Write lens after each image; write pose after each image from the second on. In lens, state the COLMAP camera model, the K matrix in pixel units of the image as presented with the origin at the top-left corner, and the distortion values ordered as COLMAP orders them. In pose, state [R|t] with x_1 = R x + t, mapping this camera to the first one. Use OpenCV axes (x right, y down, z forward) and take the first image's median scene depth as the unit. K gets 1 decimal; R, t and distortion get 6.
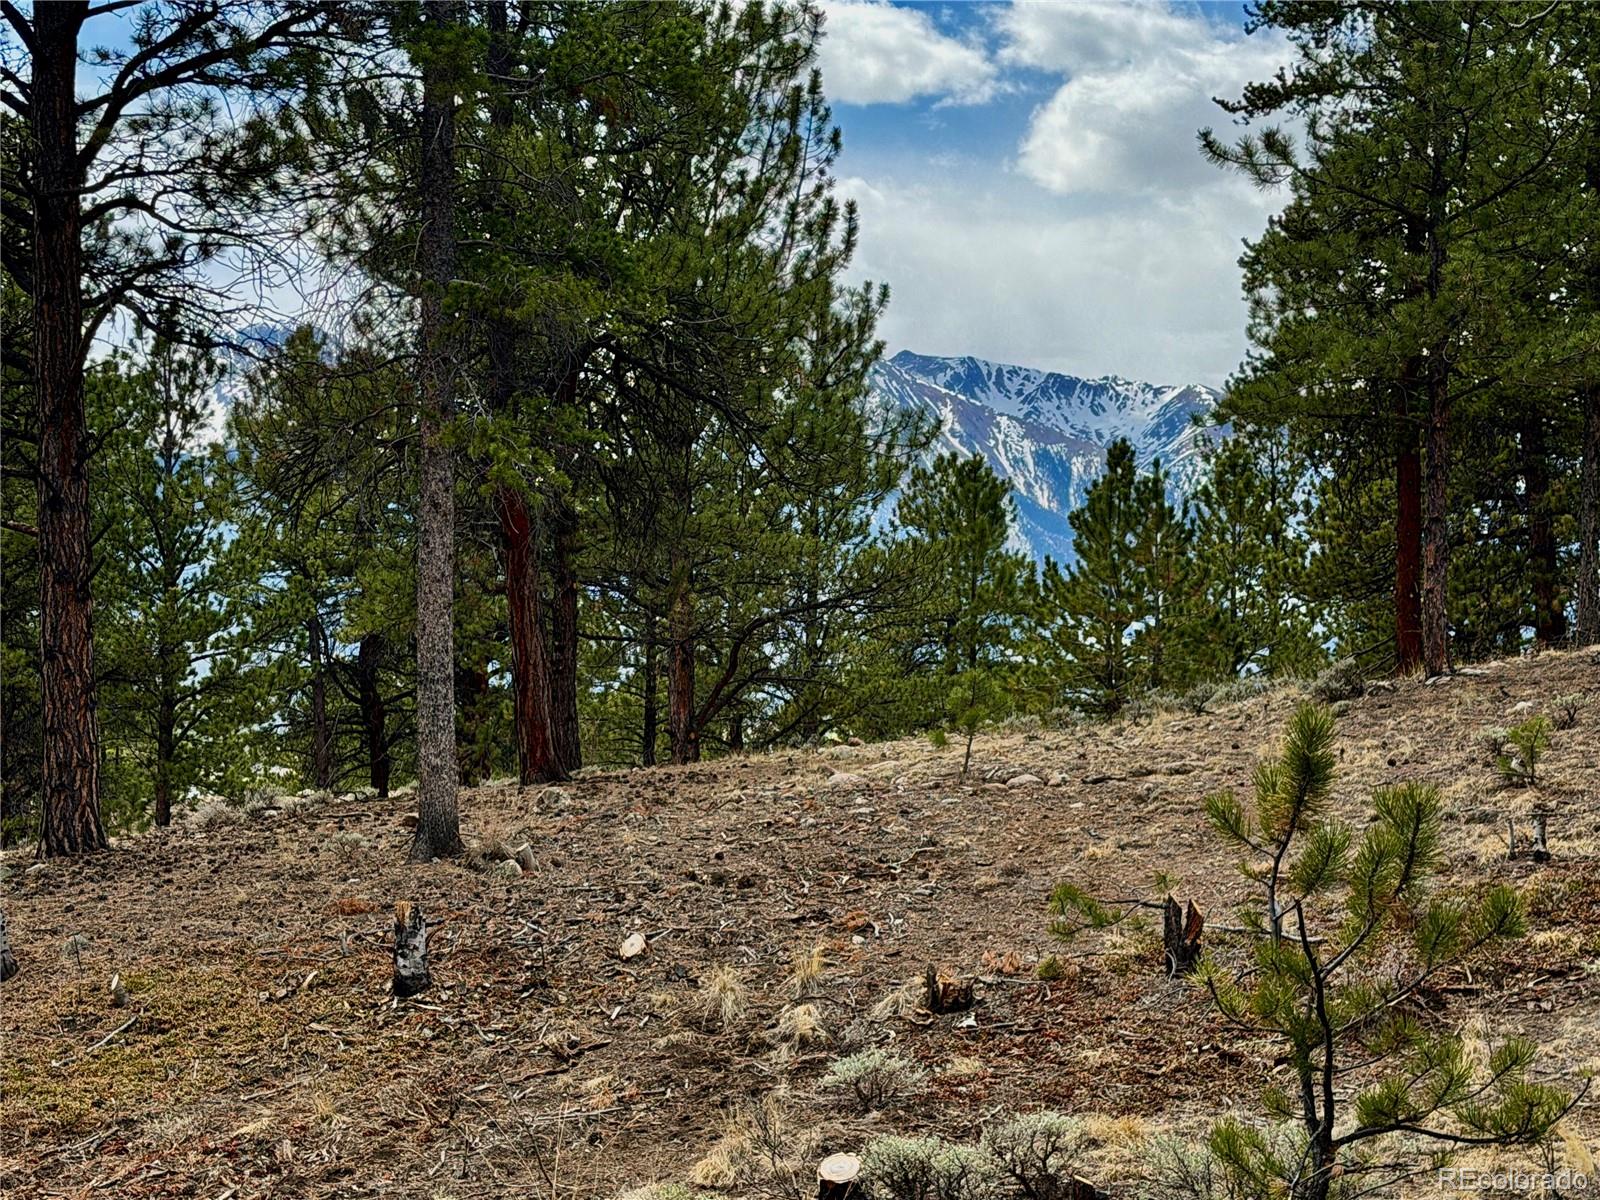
lens RADIAL K [[3025.0, 0, 797.2], [0, 3025.0, 598.6], [0, 0, 1]] dist [0.096264, 0.000000]
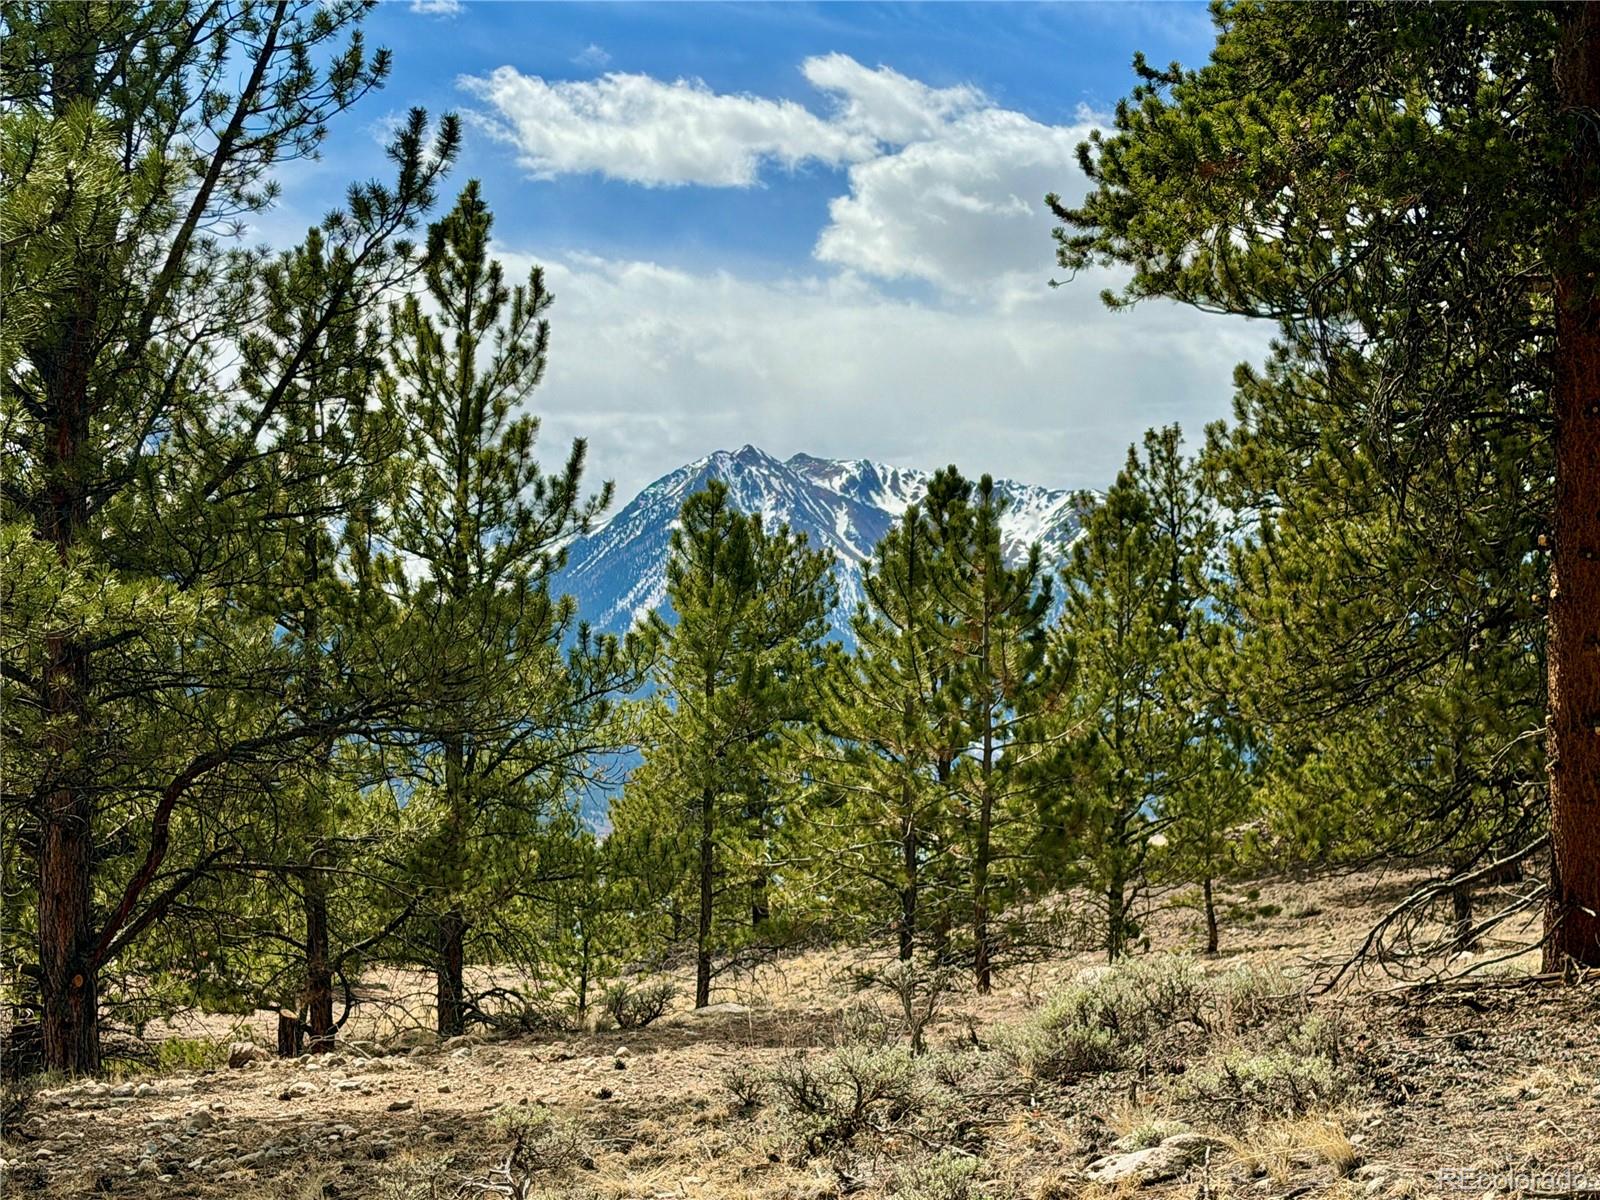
lens RADIAL K [[3025.0, 0, 802.1], [0, 3025.0, 601.2], [0, 0, 1]] dist [0.096264, 0.000000]
pose [[0.999346, 0.003915, 0.035937, 0.037592], [-0.002729, 0.999451, -0.033016, -0.001546], [-0.036047, 0.032897, 0.998809, 0.252210]]
